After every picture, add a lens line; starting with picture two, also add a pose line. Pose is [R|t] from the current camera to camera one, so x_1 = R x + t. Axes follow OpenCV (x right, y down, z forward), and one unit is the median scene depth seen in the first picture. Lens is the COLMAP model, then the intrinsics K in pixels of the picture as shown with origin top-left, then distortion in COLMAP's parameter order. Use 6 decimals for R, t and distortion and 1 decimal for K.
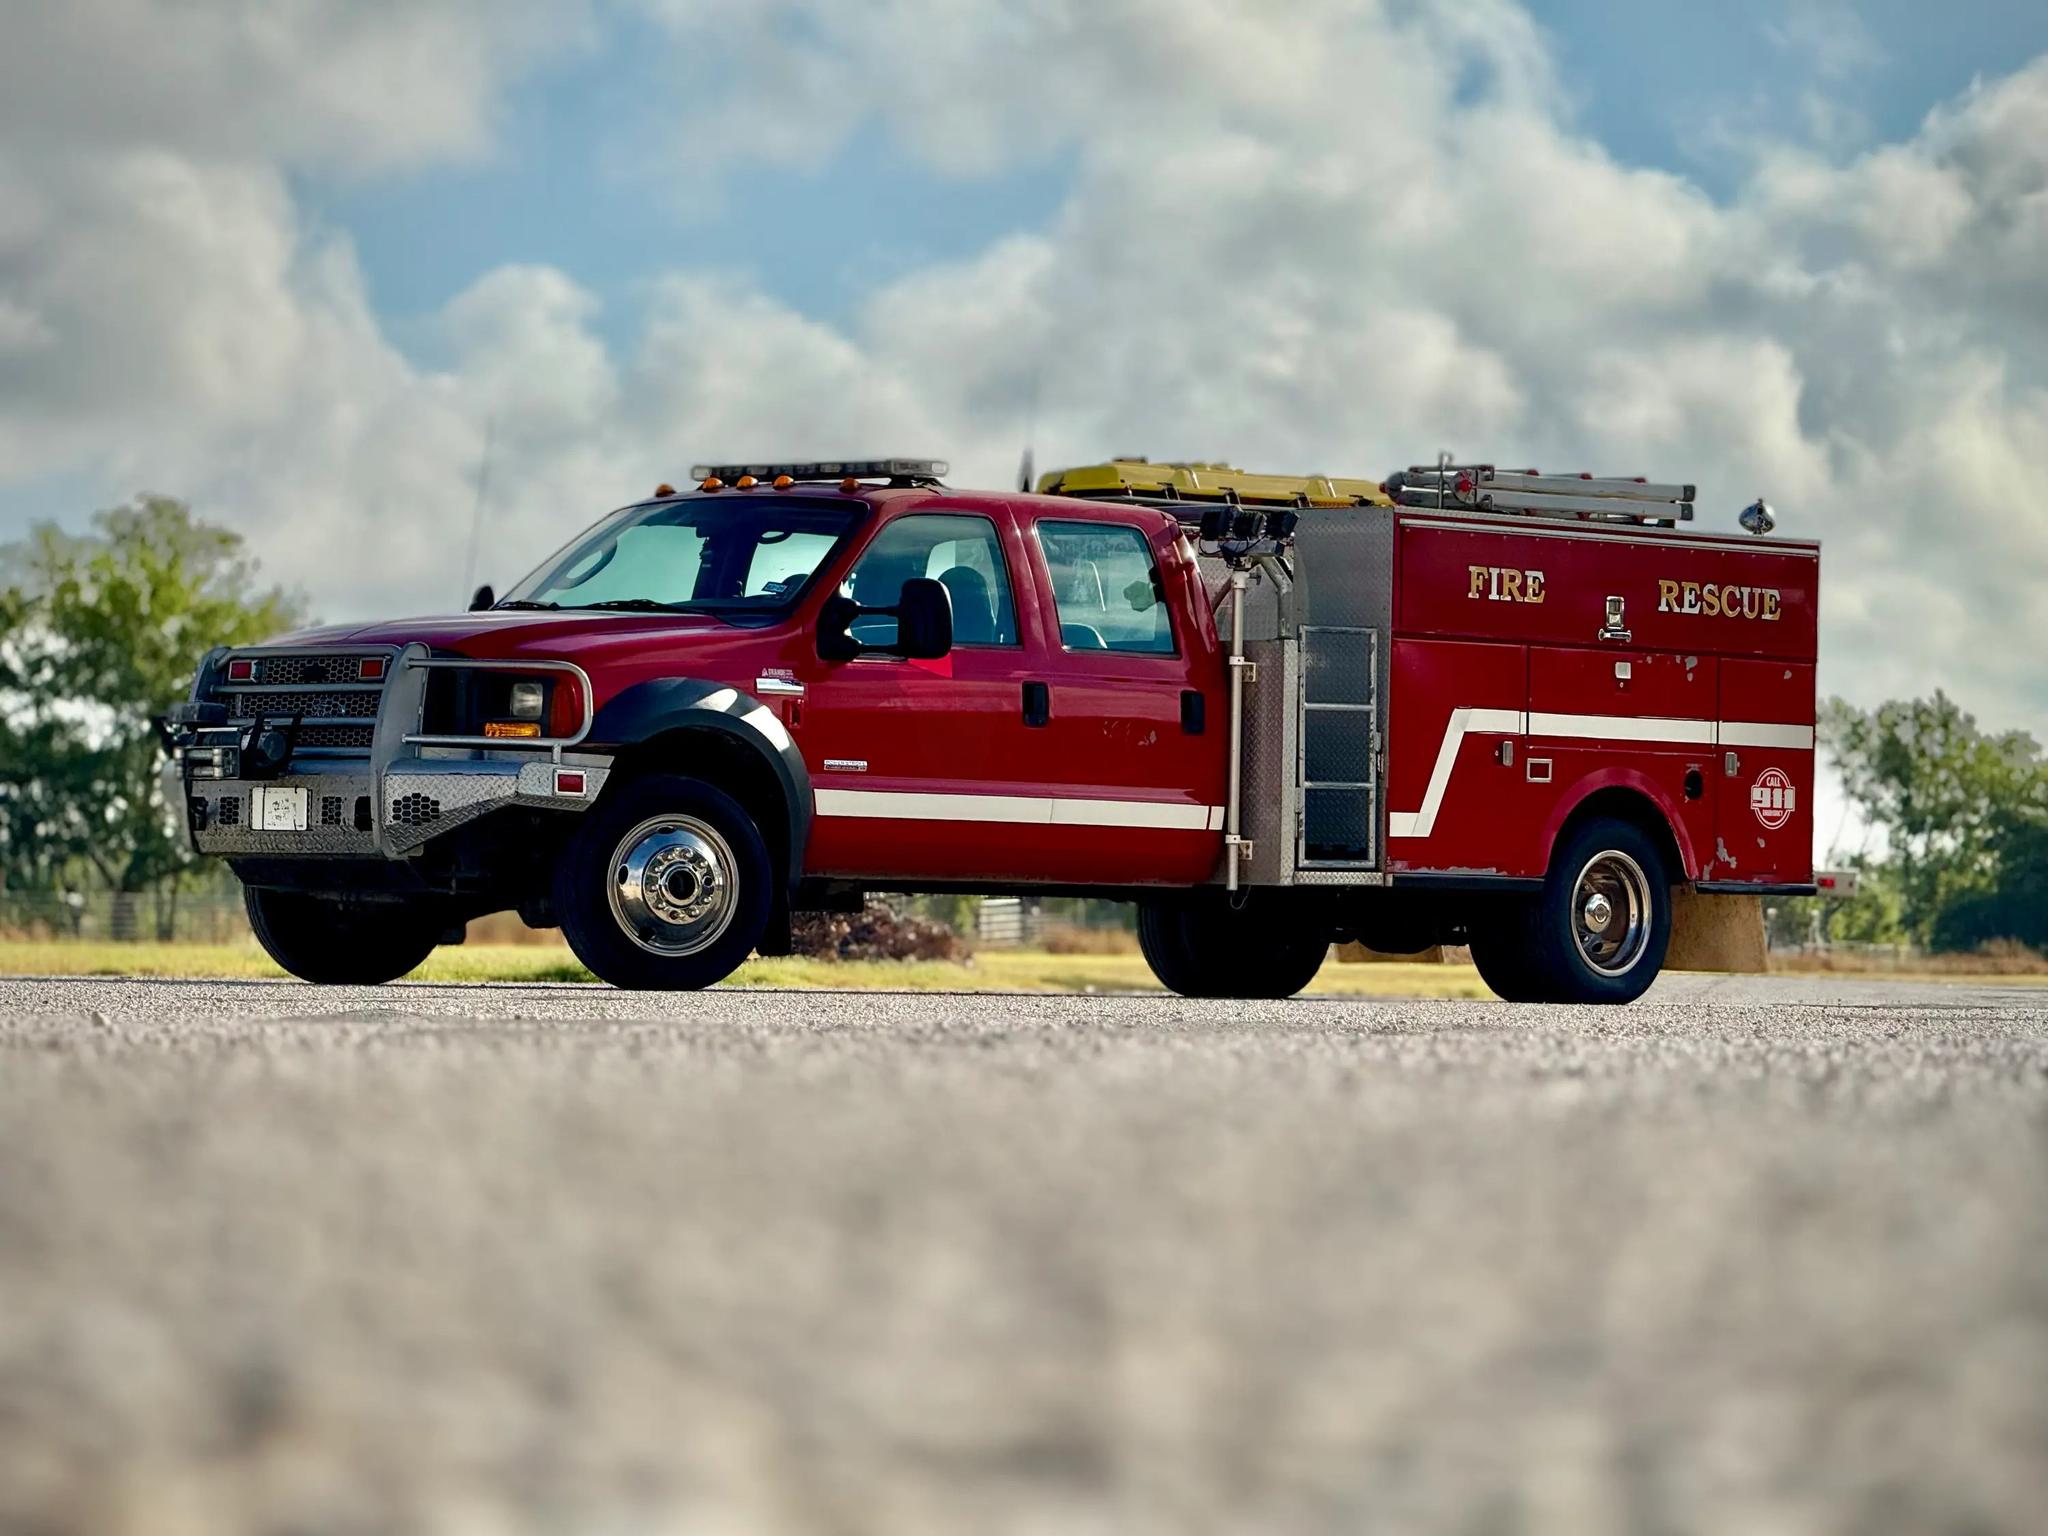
lens RADIAL K [[7013.4, 0, 1024.0], [0, 7013.4, 768.0], [0, 0, 1]] dist [0.210607, 0.395401]
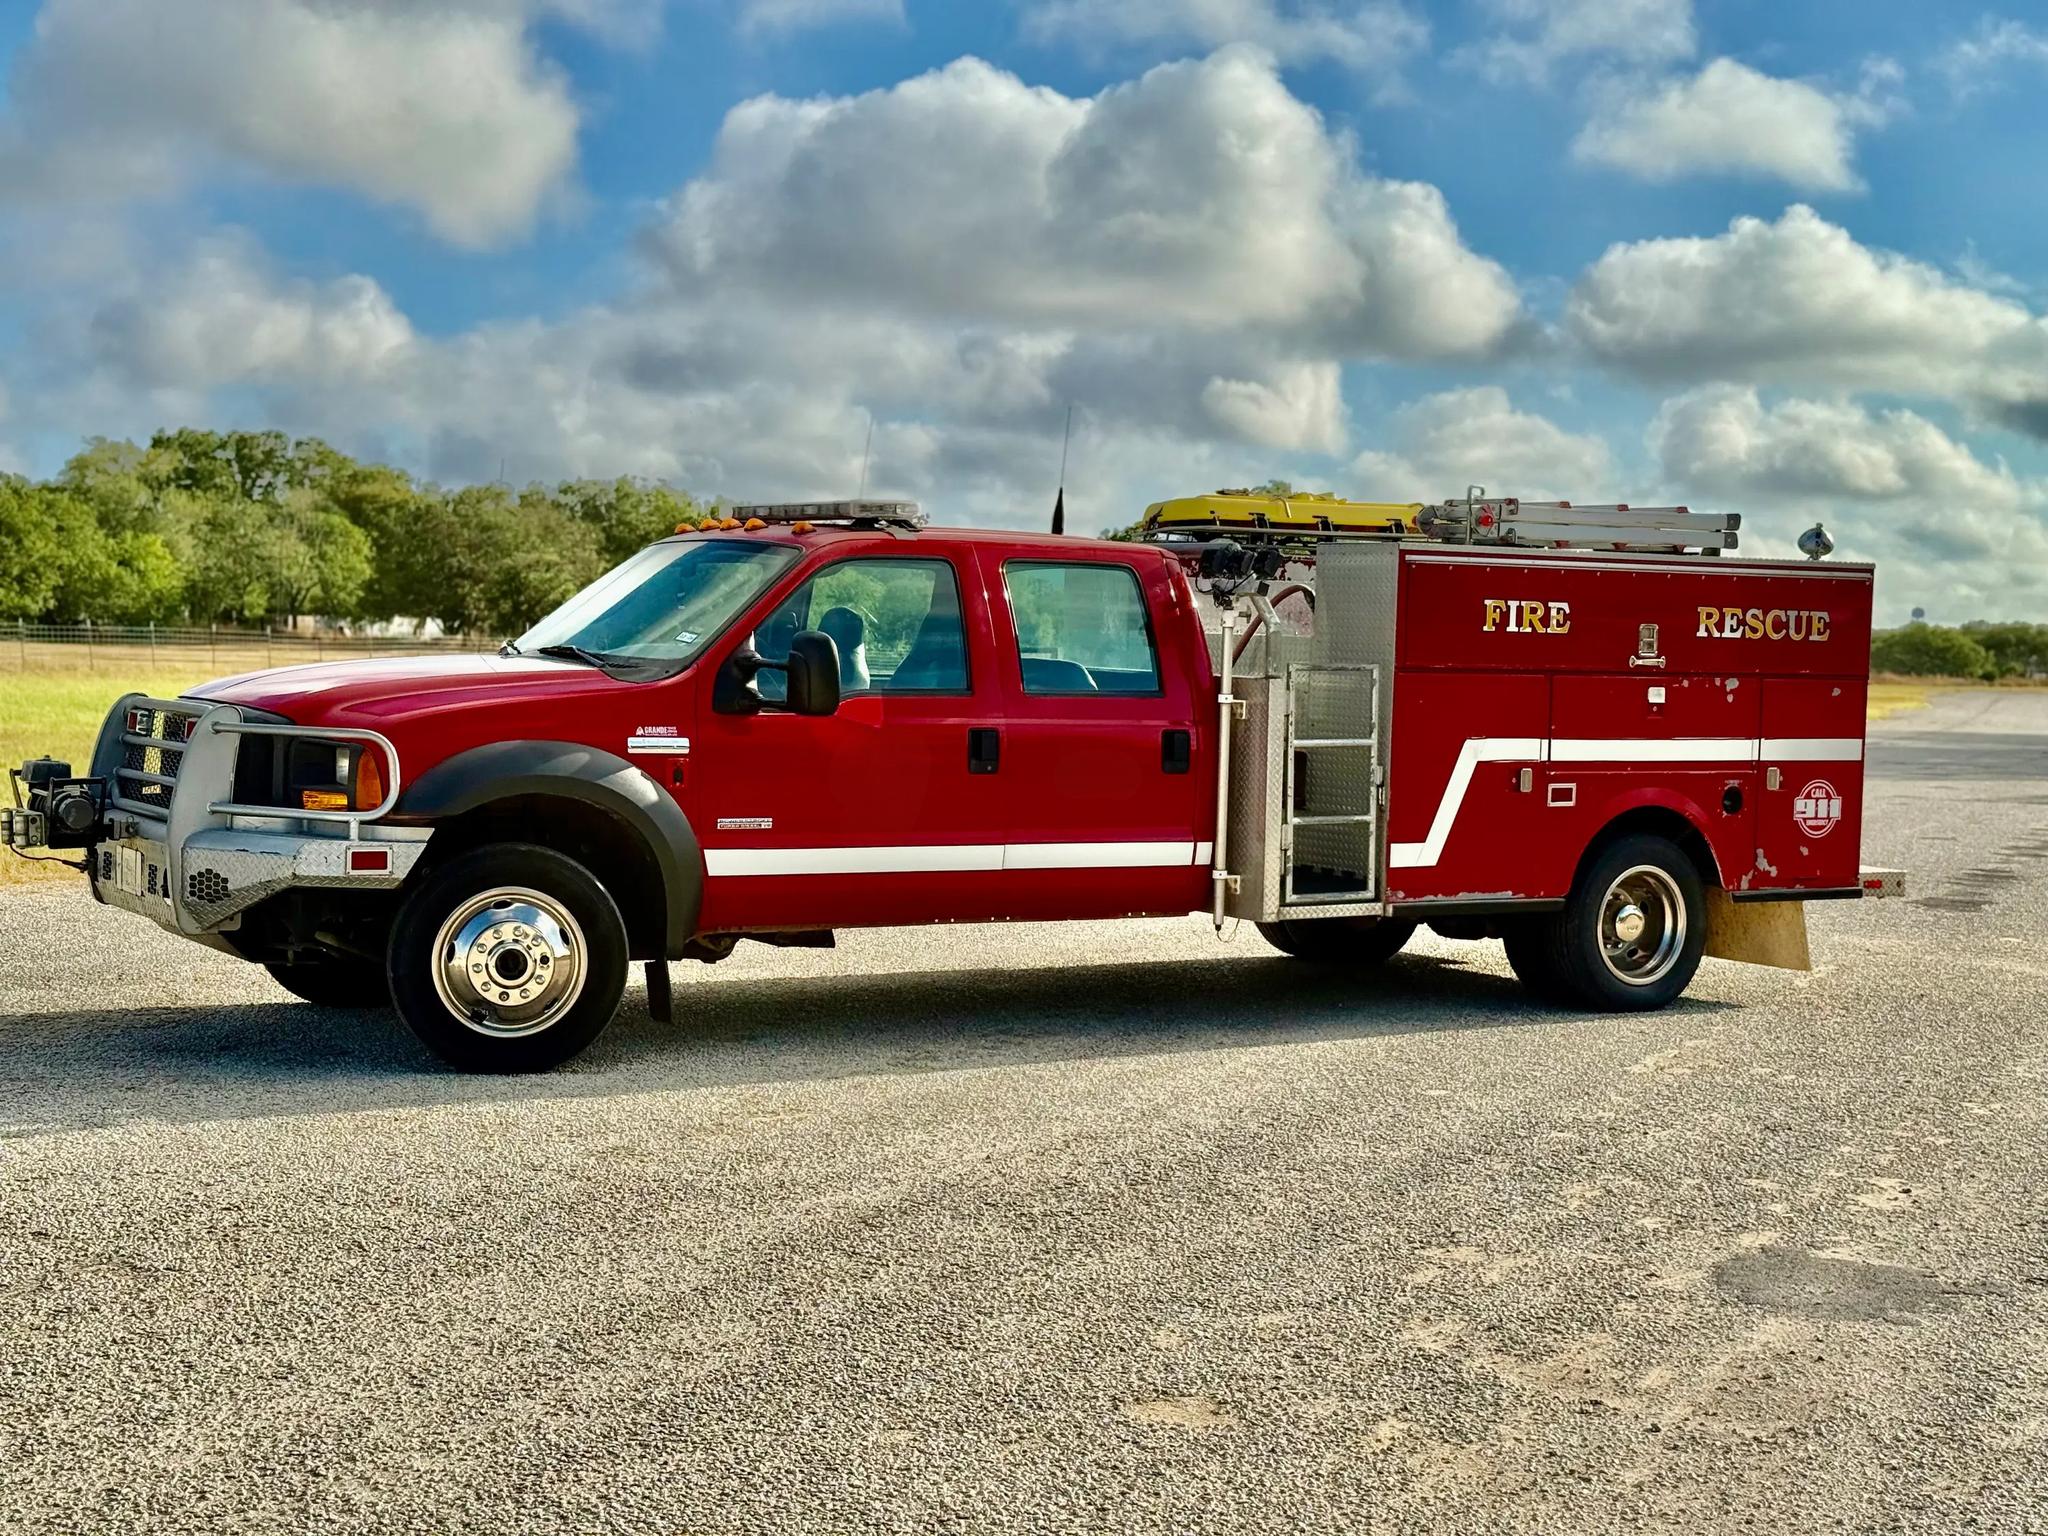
lens RADIAL K [[2805.4, 0, 1024.0], [0, 2805.4, 768.0], [0, 0, 1]] dist [0.118659, 0.033915]
pose [[0.971596, 0.018649, -0.235911, 0.095616], [-0.003317, 0.997865, 0.065220, -0.030877], [0.236624, -0.062585, 0.969584, 0.586173]]
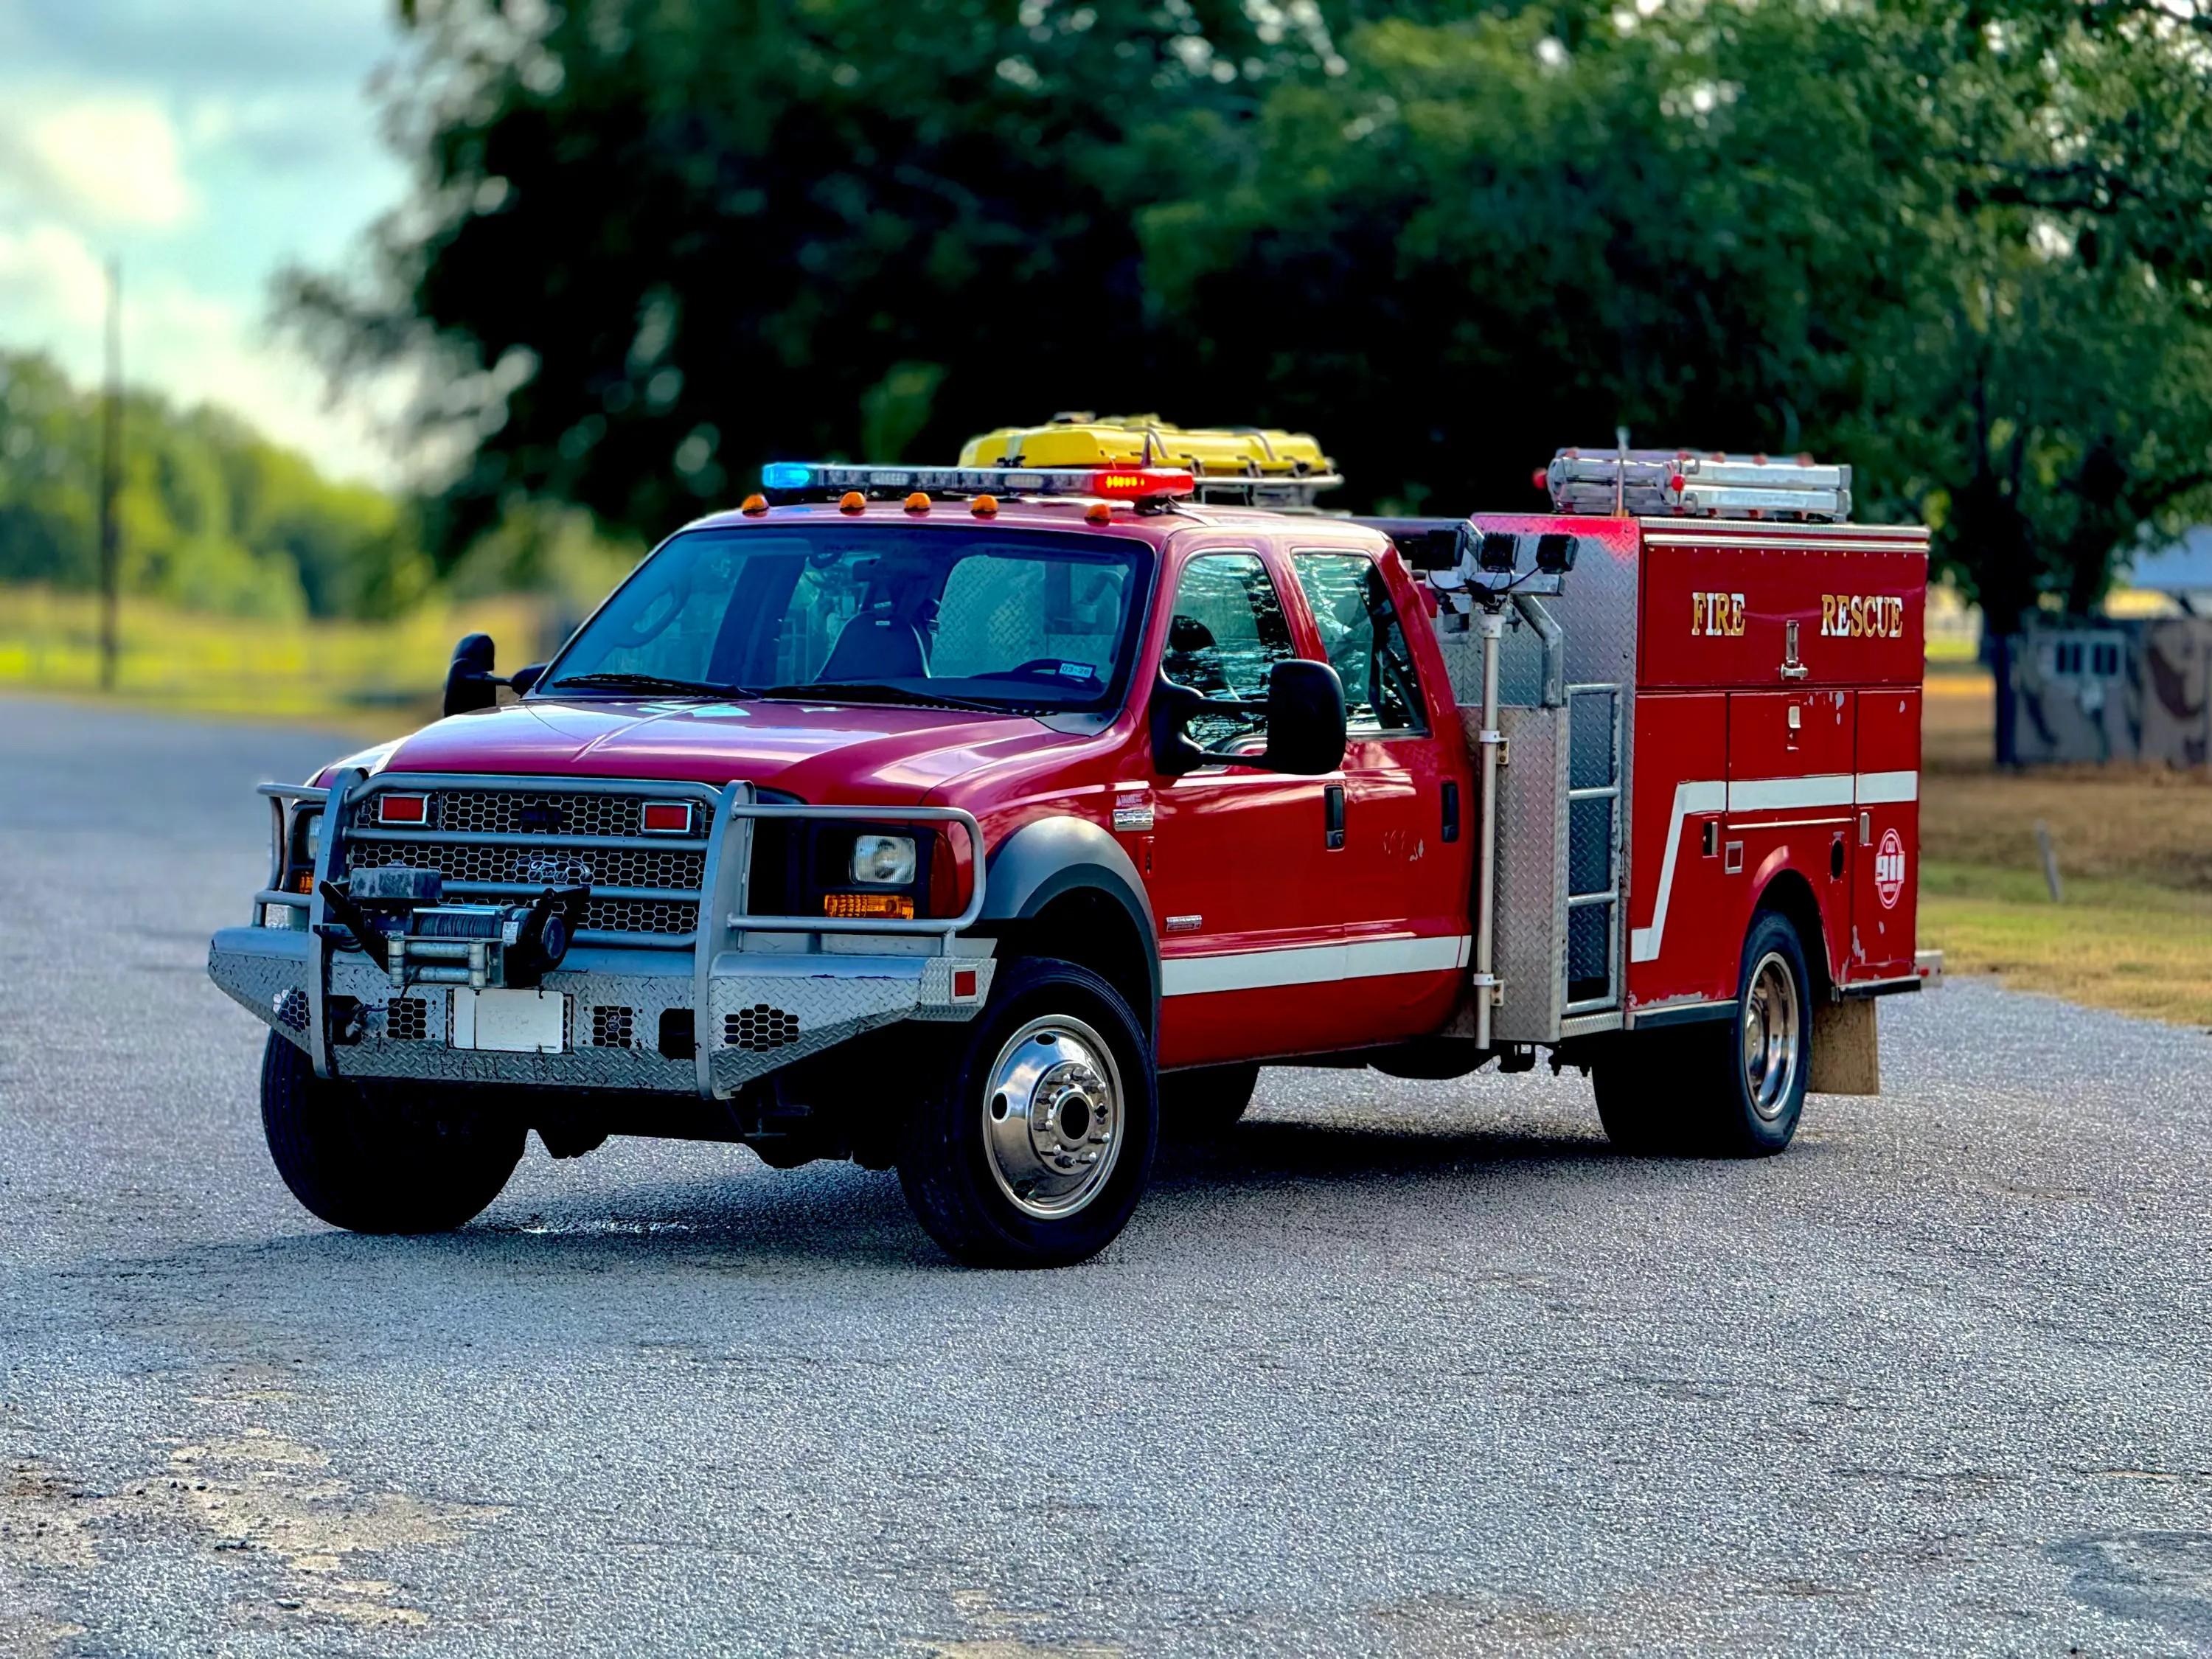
lens RADIAL K [[7575.0, 0, 1106.0], [0, 7575.0, 829.5], [0, 0, 1]] dist [0.210607, 0.395401]
pose [[0.938298, -0.013138, 0.345578, -0.275009], [-0.007571, 0.998258, 0.058509, -0.050455], [-0.345745, -0.057515, 0.936564, 0.264668]]
